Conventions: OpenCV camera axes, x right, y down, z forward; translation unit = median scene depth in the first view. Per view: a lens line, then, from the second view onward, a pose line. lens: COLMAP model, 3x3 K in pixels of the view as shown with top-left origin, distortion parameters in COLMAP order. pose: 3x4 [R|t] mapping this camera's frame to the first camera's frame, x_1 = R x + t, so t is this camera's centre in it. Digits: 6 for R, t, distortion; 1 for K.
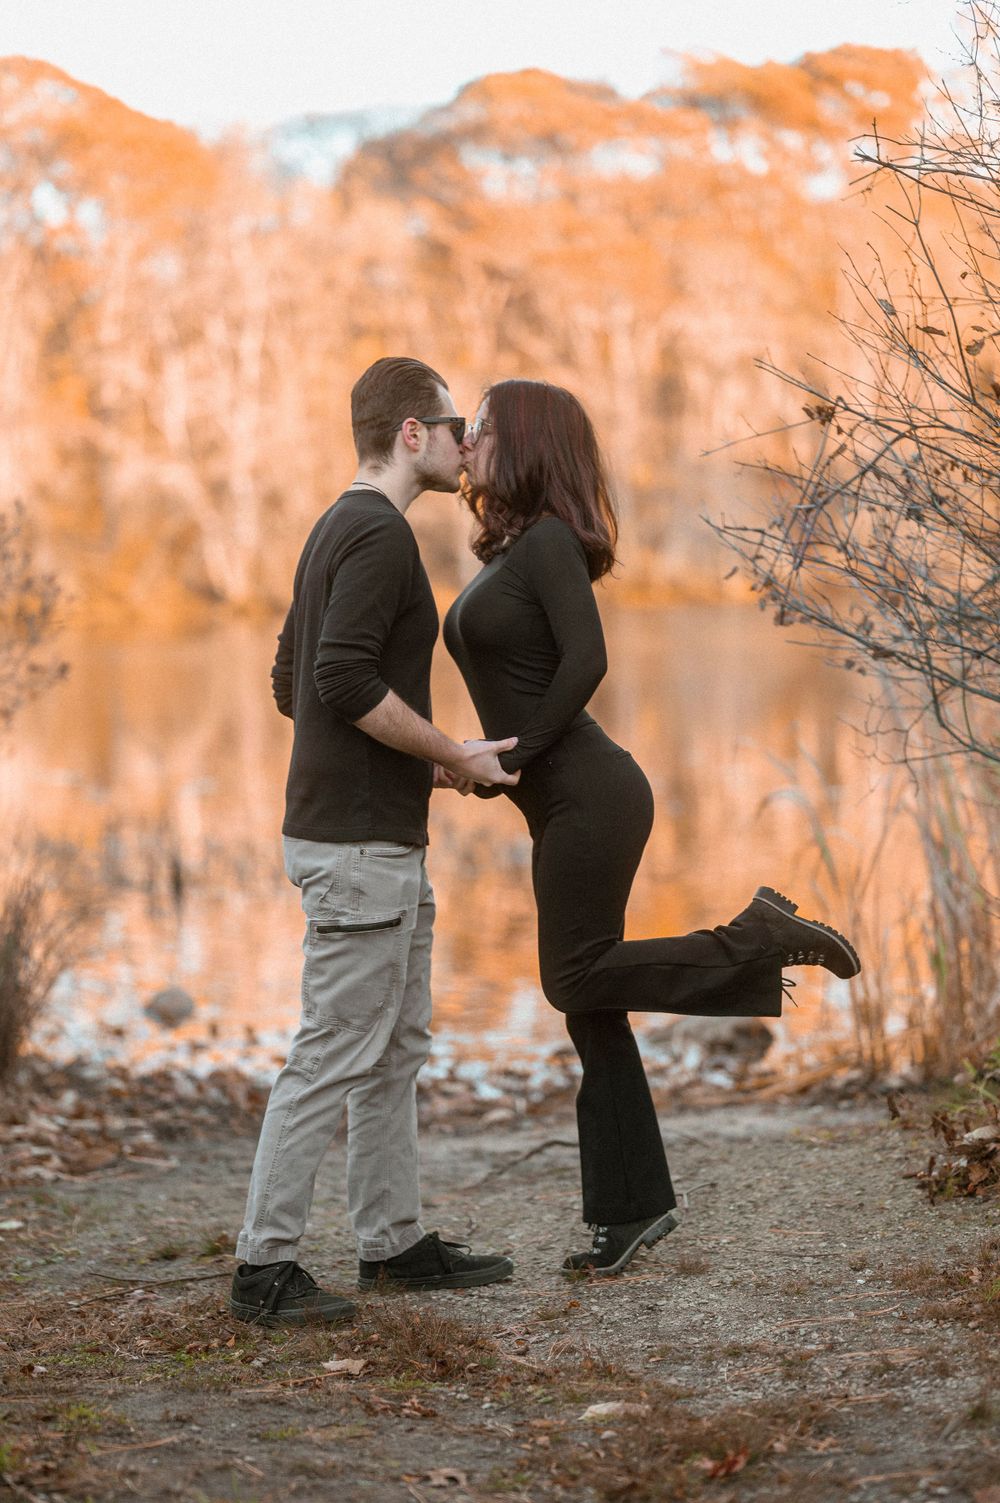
lens RADIAL K [[3623.1, 0, 500.0], [0, 3623.1, 751.5], [0, 0, 1]] dist [0.074888, 0.075196]
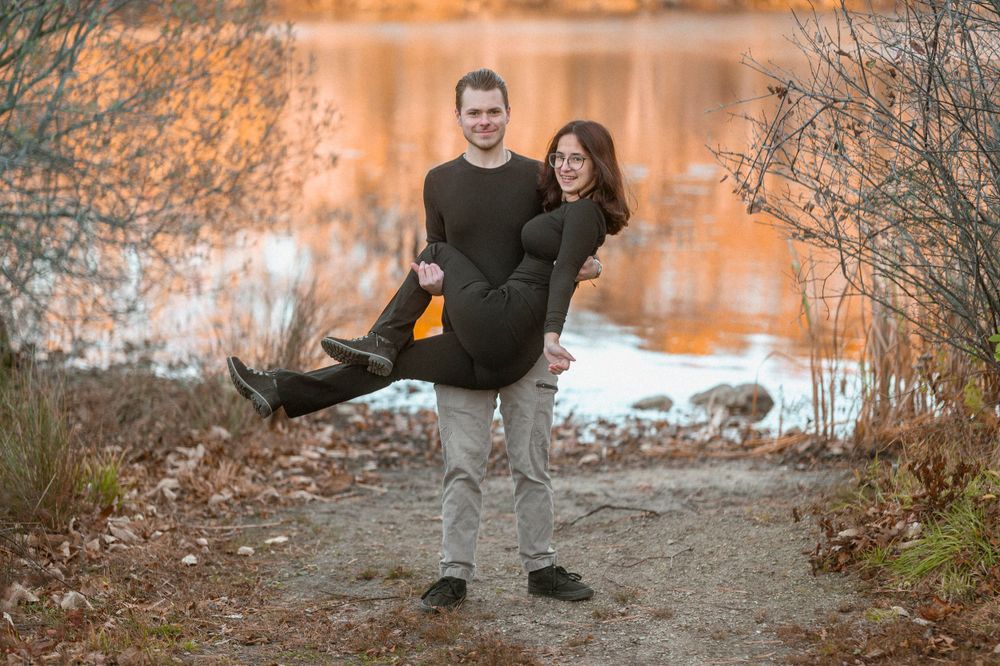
lens RADIAL K [[2468.6, 0, 500.0], [0, 2468.6, 333.0], [0, 0, 1]] dist [0.078953, 0.789017]
pose [[0.997112, 0.045030, -0.061152, 0.034353], [-0.039027, 0.994612, 0.096044, -0.083405], [0.065147, -0.093380, 0.993497, -0.130472]]
